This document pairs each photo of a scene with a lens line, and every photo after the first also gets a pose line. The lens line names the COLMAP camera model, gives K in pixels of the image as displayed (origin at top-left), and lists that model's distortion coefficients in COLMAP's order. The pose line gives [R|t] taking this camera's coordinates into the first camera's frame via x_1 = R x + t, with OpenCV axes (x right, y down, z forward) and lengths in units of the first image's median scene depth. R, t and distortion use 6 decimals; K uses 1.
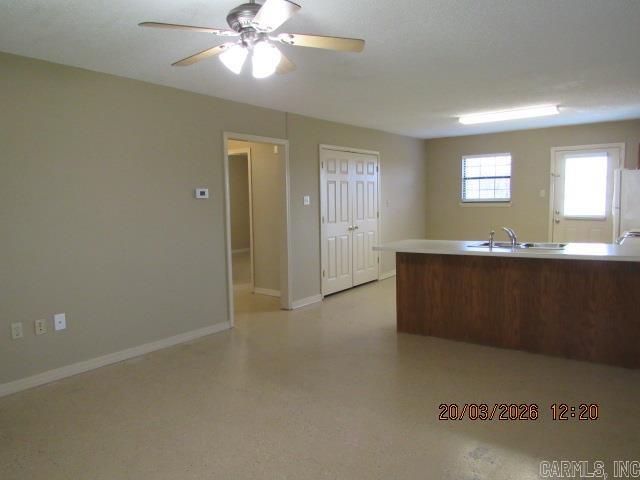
lens RADIAL K [[464.6, 0, 320.0], [0, 464.6, 241.8], [0, 0, 1]] dist [-0.007237, 0.000844]
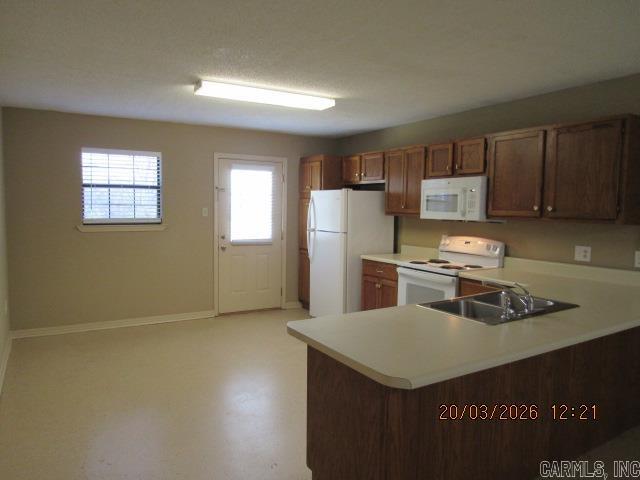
lens RADIAL K [[464.6, 0, 319.6], [0, 464.6, 236.9], [0, 0, 1]] dist [-0.007237, 0.000844]
pose [[0.400370, -0.038610, 0.915540, -0.139207], [0.067155, 0.997662, 0.012706, -0.062761], [-0.913890, 0.056396, 0.402027, 0.540589]]
